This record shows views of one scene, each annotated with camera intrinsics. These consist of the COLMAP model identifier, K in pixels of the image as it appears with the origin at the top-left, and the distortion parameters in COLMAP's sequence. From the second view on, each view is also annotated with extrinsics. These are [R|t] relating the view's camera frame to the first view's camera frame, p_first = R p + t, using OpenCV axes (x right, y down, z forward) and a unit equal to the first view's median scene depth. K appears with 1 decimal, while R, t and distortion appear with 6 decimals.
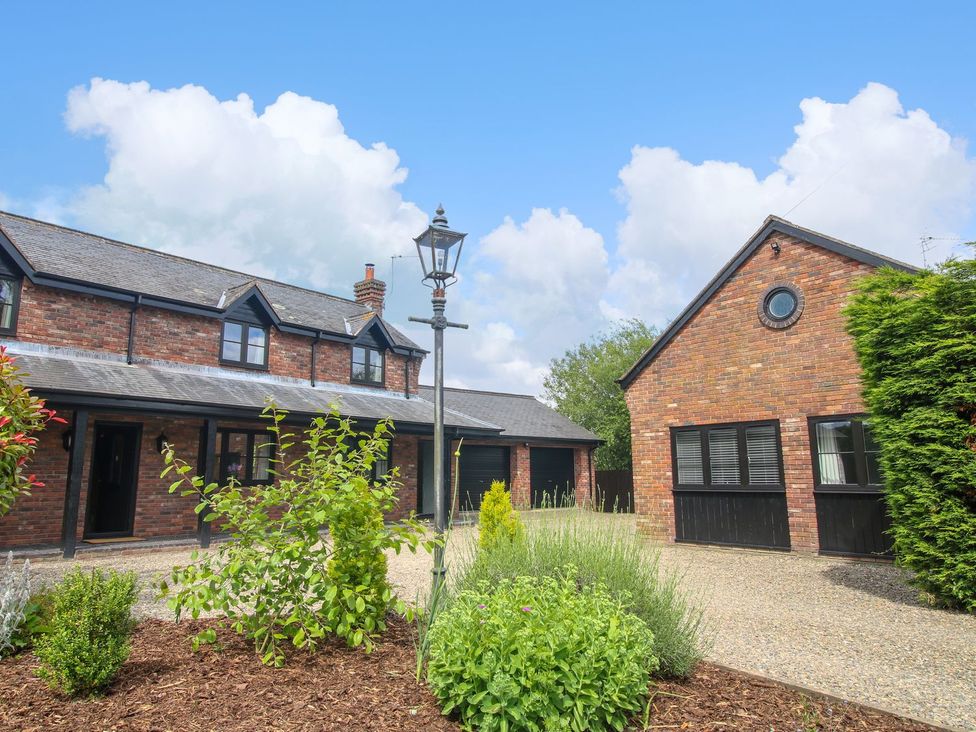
lens RADIAL K [[527.3, 0, 488.0], [0, 527.3, 366.0], [0, 0, 1]] dist [-0.005083, -0.002894]
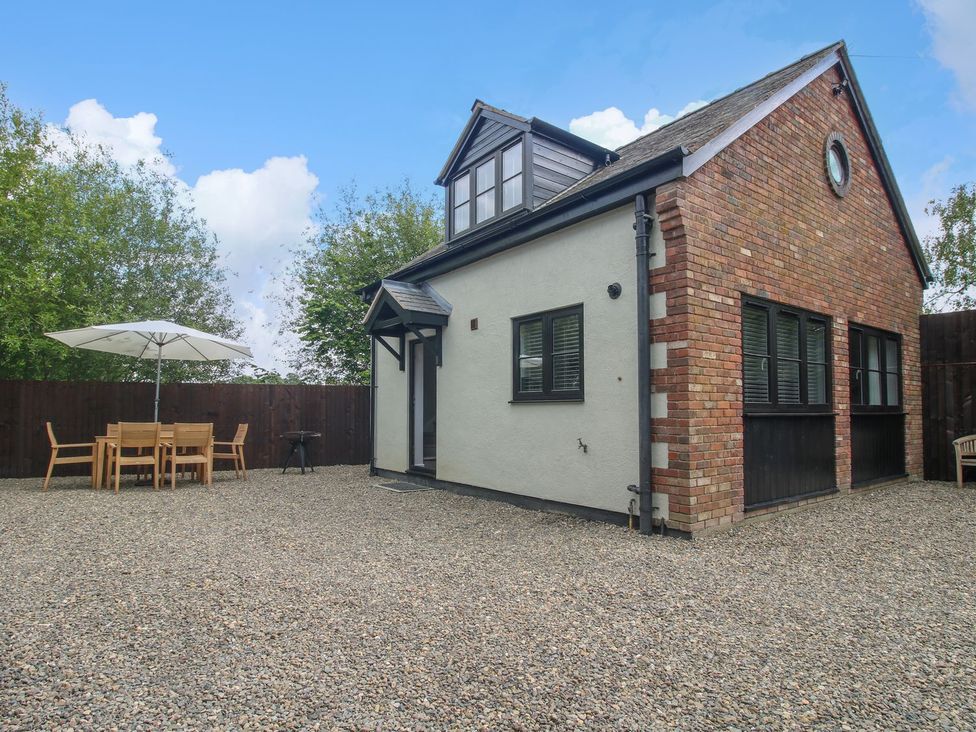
lens RADIAL K [[527.3, 0, 488.0], [0, 527.3, 366.0], [0, 0, 1]] dist [-0.005083, -0.002894]
pose [[0.081214, 0.083997, 0.993151, -0.176738], [-0.217288, 0.973967, -0.064606, 0.278906], [-0.972723, -0.210552, 0.097352, 1.208906]]
